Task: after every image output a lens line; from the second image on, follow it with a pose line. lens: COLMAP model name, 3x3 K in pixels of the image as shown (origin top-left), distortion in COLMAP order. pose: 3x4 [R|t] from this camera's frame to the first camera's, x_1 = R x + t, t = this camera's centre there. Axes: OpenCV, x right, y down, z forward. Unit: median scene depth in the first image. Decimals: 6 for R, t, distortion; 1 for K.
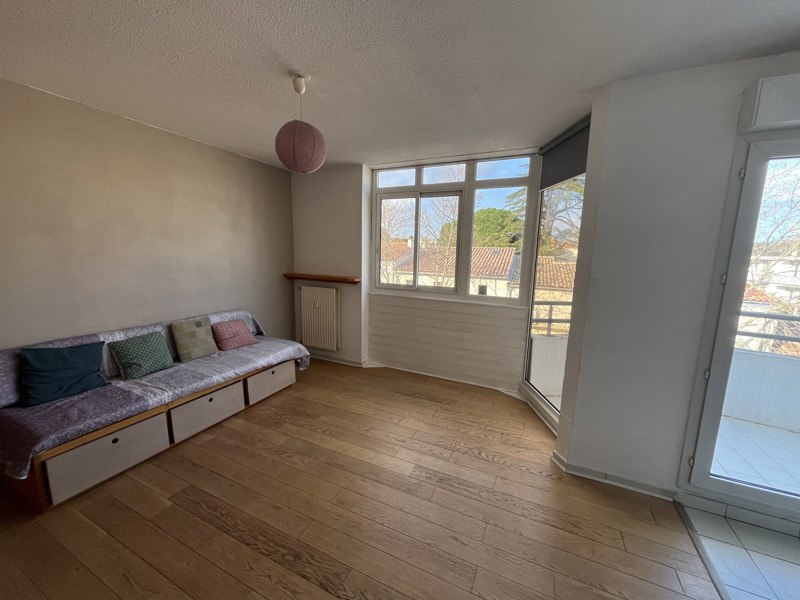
lens RADIAL K [[322.5, 0, 397.9], [0, 322.5, 300.4], [0, 0, 1]] dist [-0.000812, -0.000199]
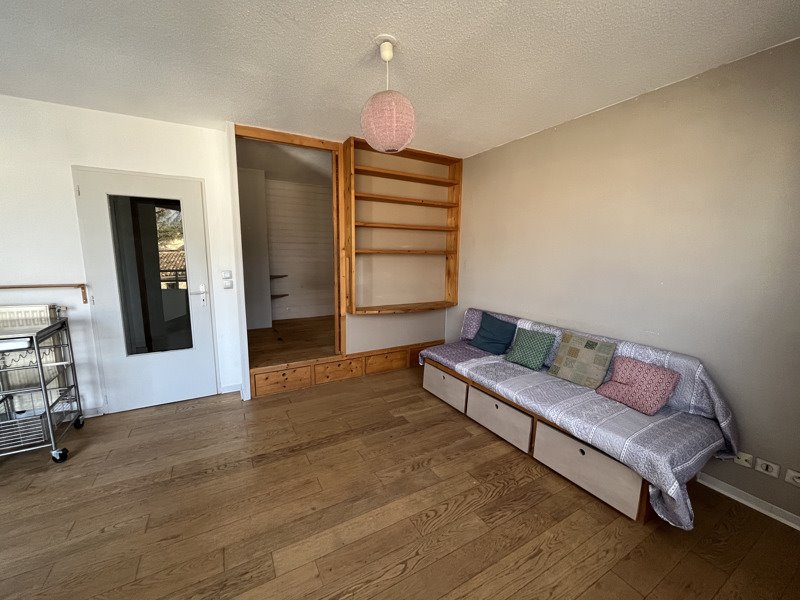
lens RADIAL K [[322.5, 0, 397.9], [0, 322.5, 300.4], [0, 0, 1]] dist [-0.000812, -0.000199]
pose [[-0.575240, 0.092185, -0.812774, 0.256504], [-0.145616, 0.966218, 0.212649, -0.118945], [0.804919, 0.240677, -0.542383, 0.947021]]
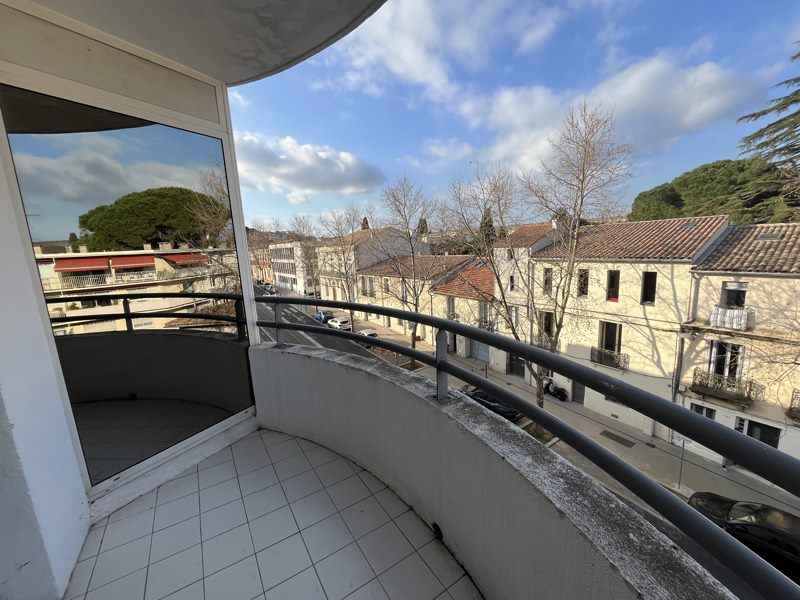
lens RADIAL K [[322.5, 0, 397.9], [0, 322.5, 300.4], [0, 0, 1]] dist [-0.000812, -0.000199]
pose [[0.851592, 0.020321, -0.523811, 1.073510], [-0.005381, 0.999535, 0.030029, -0.012668], [0.524177, -0.022754, 0.851305, 0.553977]]
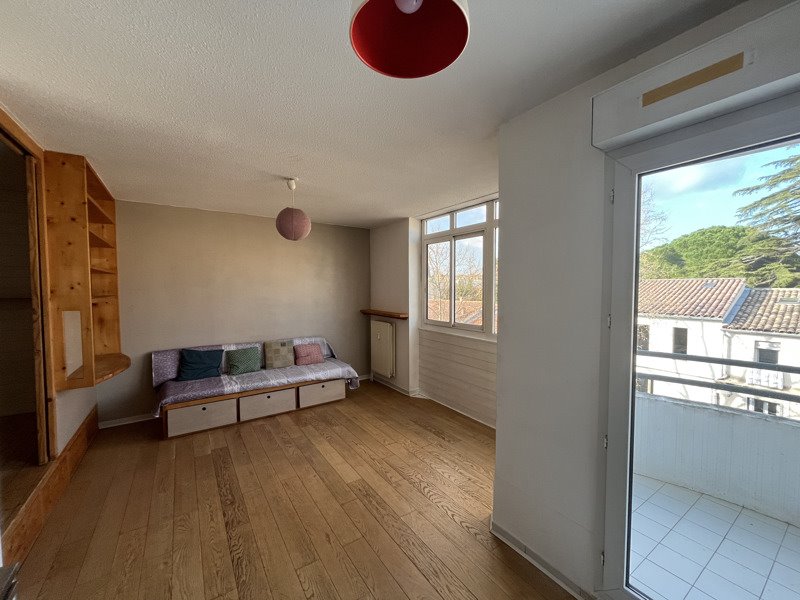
lens RADIAL K [[322.5, 0, 397.9], [0, 322.5, 300.4], [0, 0, 1]] dist [-0.000812, -0.000199]
pose [[0.860989, -0.003874, -0.508610, 0.504259], [-0.053802, 0.993667, -0.098647, -0.005488], [0.505771, 0.112298, 0.855327, 0.014388]]
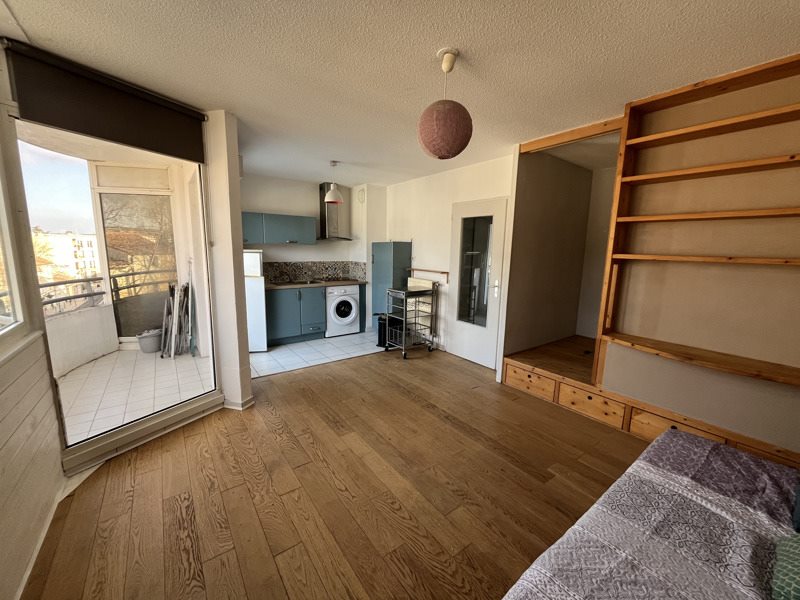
lens RADIAL K [[322.5, 0, 397.9], [0, 322.5, 300.4], [0, 0, 1]] dist [-0.000812, -0.000199]
pose [[-0.881557, -0.117104, 0.457323, -0.383501], [0.028534, 0.953756, 0.299226, -0.174182], [-0.471215, 0.276834, -0.837448, 1.149122]]
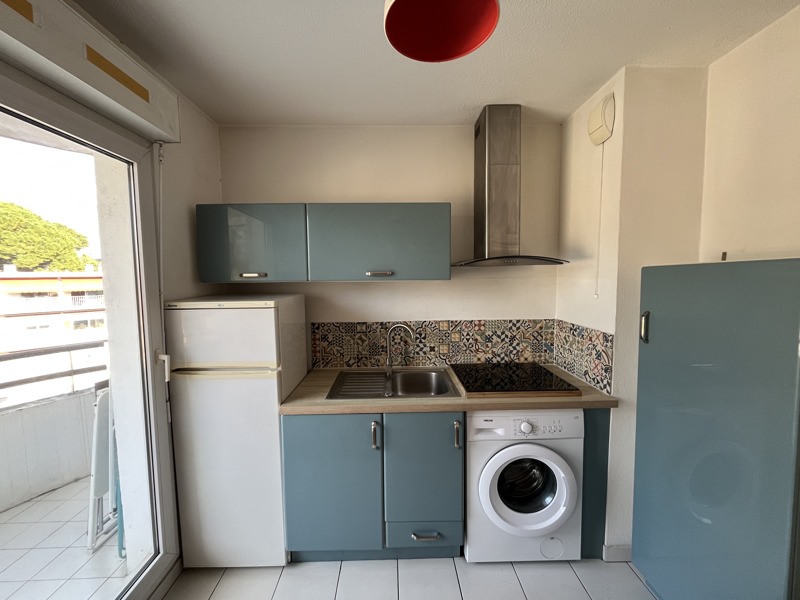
lens RADIAL K [[322.5, 0, 397.9], [0, 322.5, 300.4], [0, 0, 1]] dist [-0.000812, -0.000199]
pose [[-0.446609, -0.090094, 0.890182, 0.242565], [0.132152, 0.977363, 0.165219, -0.046467], [-0.884916, 0.191428, -0.424593, 0.291880]]
